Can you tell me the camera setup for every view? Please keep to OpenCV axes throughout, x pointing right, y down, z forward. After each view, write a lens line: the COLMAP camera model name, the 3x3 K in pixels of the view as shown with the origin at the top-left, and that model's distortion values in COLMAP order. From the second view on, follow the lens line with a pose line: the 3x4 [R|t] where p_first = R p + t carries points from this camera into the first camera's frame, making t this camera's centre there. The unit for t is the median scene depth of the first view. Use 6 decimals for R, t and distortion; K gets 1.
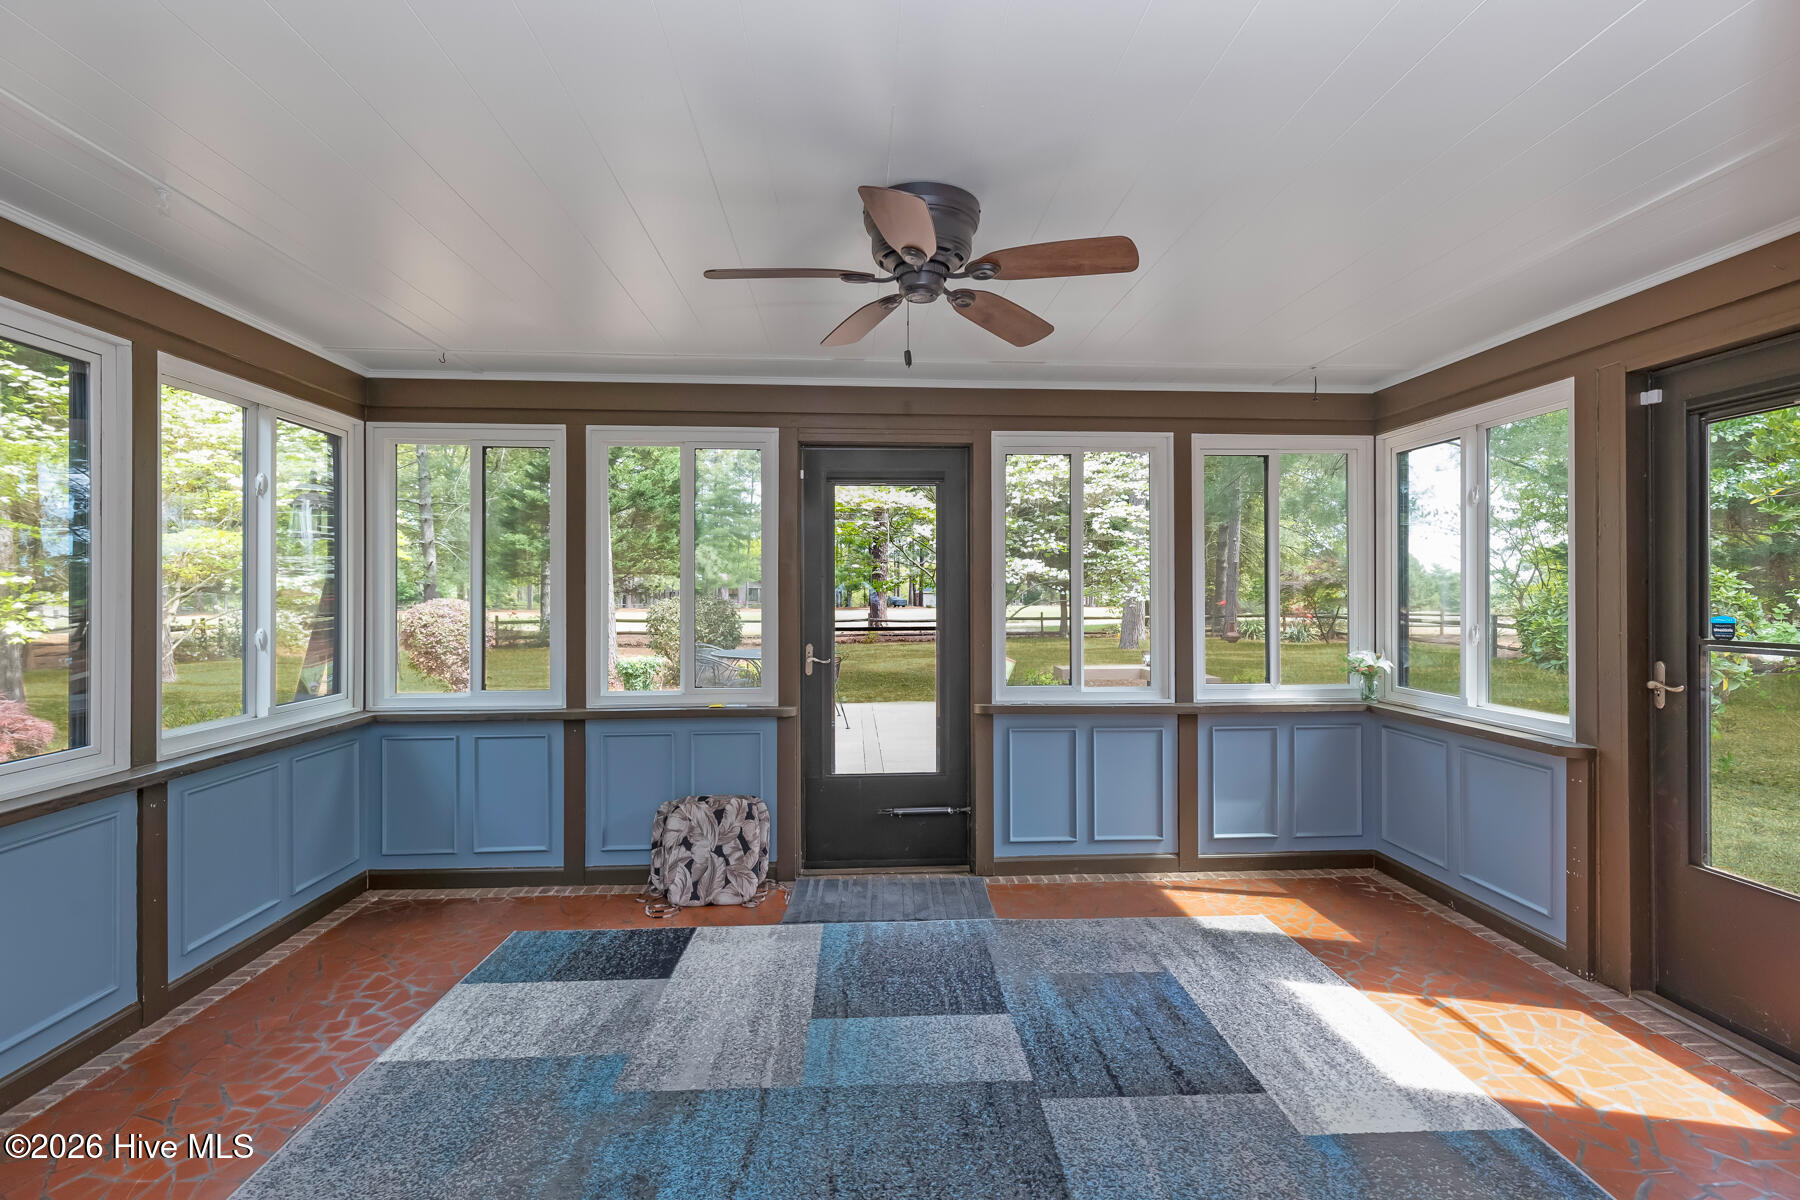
lens RADIAL K [[832.8, 0, 900.0], [0, 832.8, 600.0], [0, 0, 1]] dist [0.016162, -0.000578]
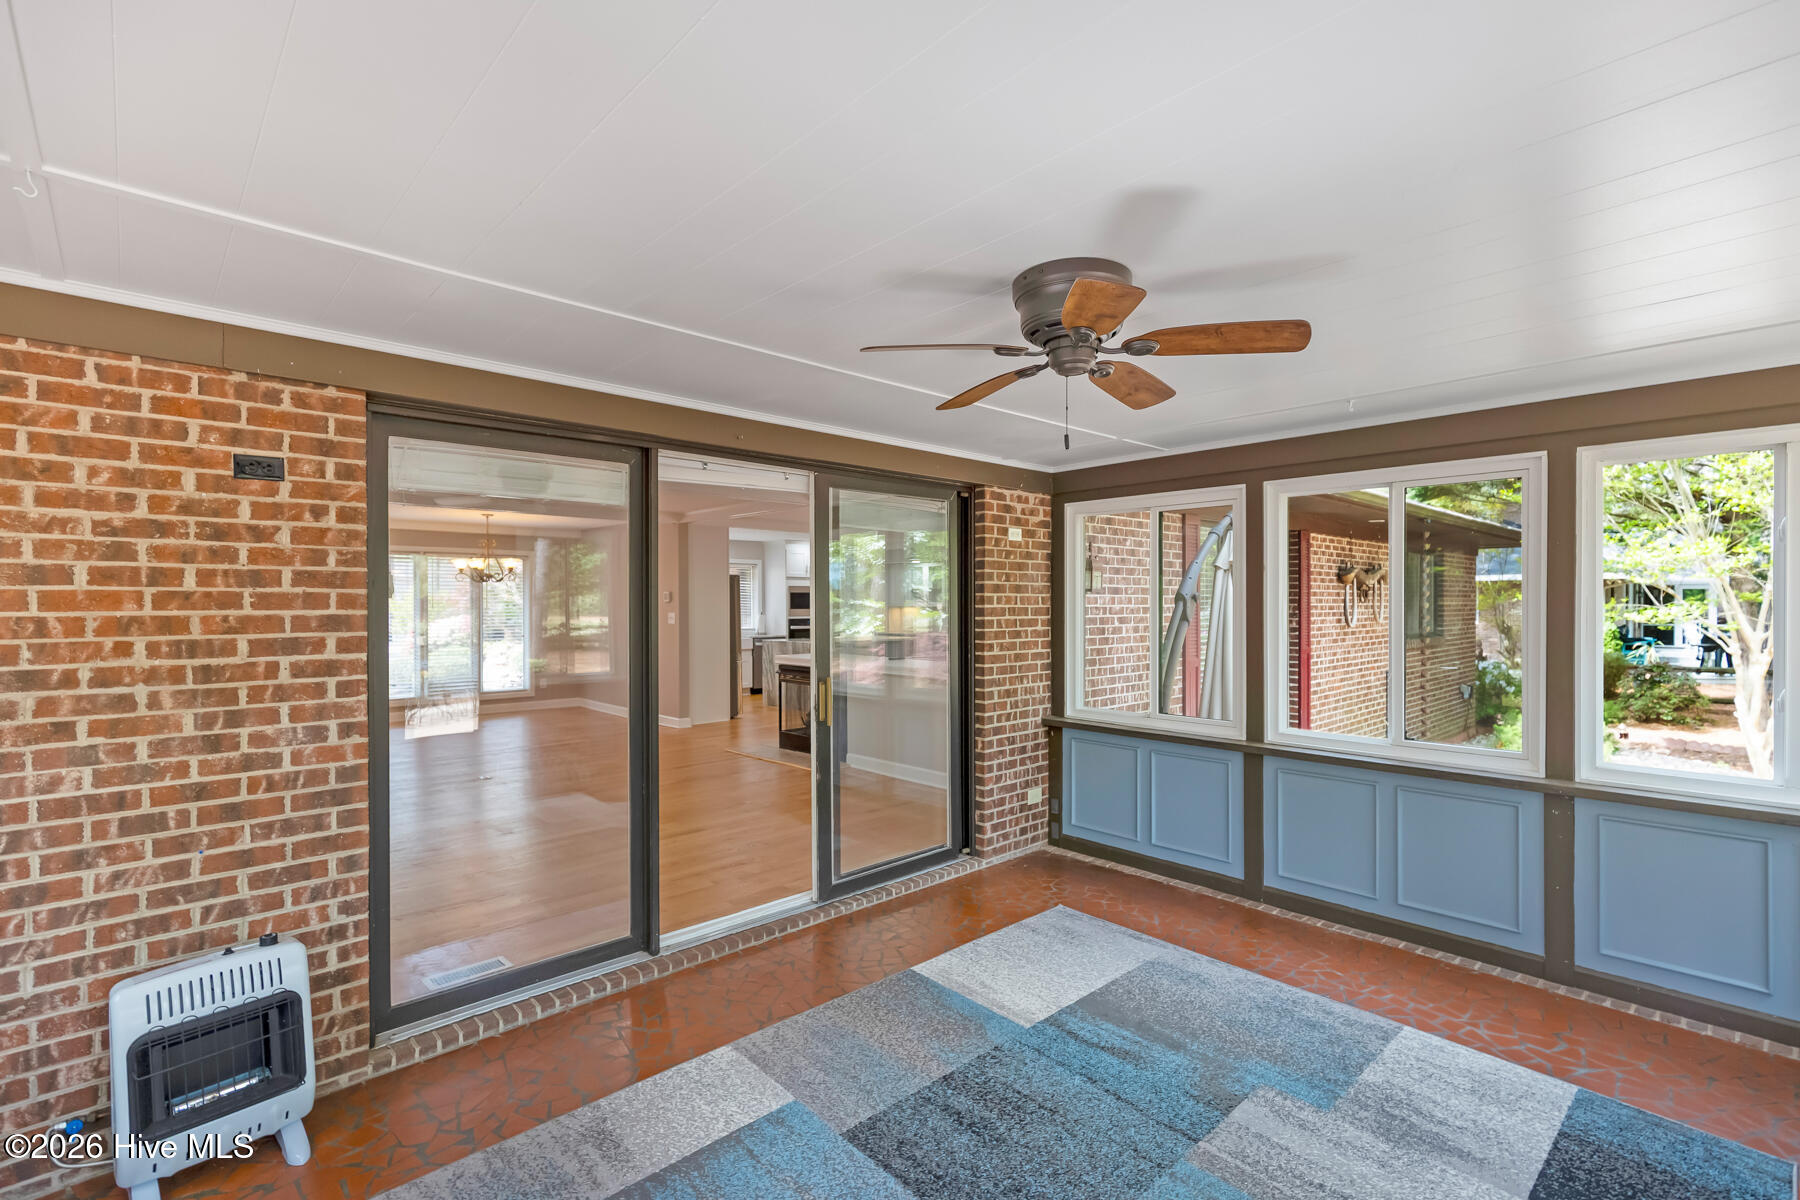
lens RADIAL K [[800.4, 0, 926.0], [0, 800.4, 615.4], [0, 0, 1]] dist [-0.000788, -0.000019]
pose [[-0.764695, 0.001370, -0.644391, 0.437096], [-0.009003, 0.999877, 0.012809, -0.040359], [0.644330, 0.015597, -0.764589, 0.935643]]
